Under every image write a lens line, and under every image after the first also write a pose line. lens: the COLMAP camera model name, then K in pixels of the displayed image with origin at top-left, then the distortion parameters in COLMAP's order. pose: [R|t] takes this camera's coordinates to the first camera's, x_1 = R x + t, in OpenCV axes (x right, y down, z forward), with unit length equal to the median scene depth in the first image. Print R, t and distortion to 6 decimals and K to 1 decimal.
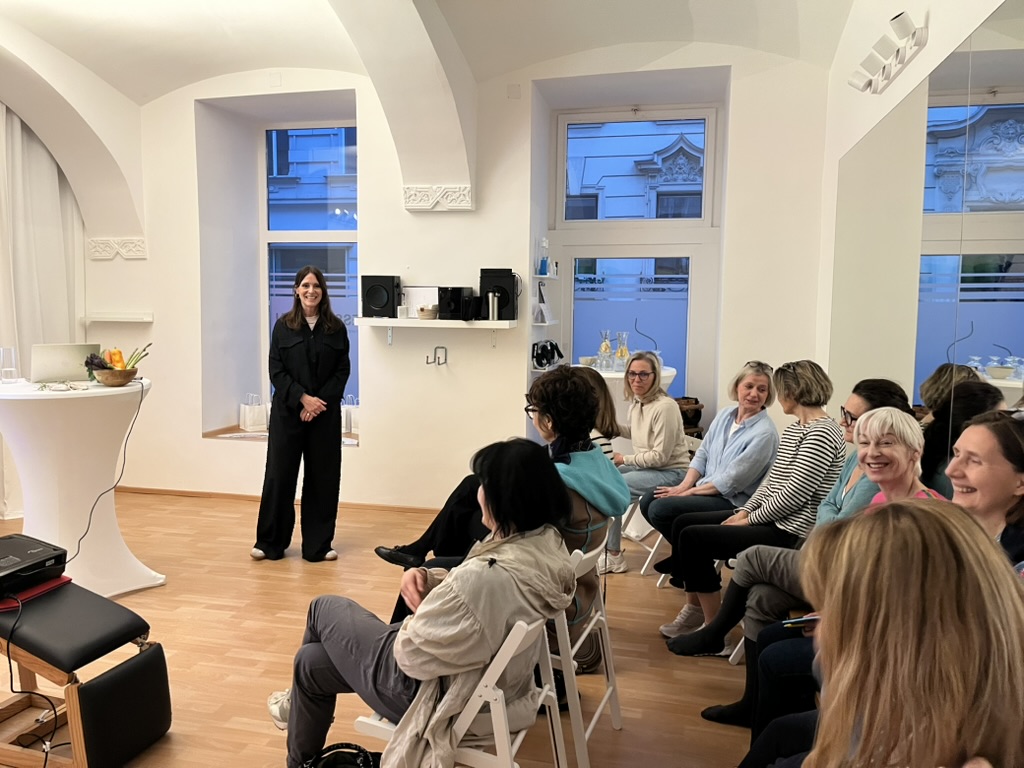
lens RADIAL K [[784.0, 0, 512.0], [0, 784.0, 384.0], [0, 0, 1]] dist [-0.009747, -0.004287]
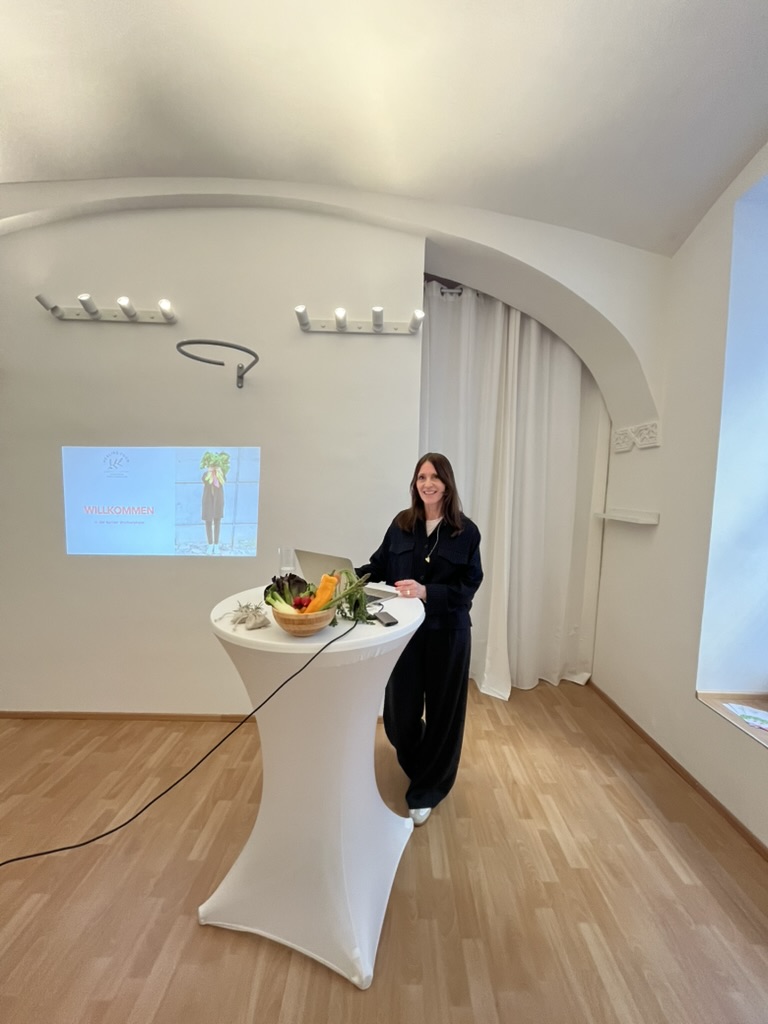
lens RADIAL K [[402.2, 0, 384.0], [0, 402.2, 512.0], [0, 0, 1]] dist [0.001810, 0.000129]
pose [[0.231617, 0.066884, -0.970505, -0.122651], [-0.117191, 0.992287, 0.040417, -0.075737], [0.965722, 0.104374, 0.237668, 0.629151]]
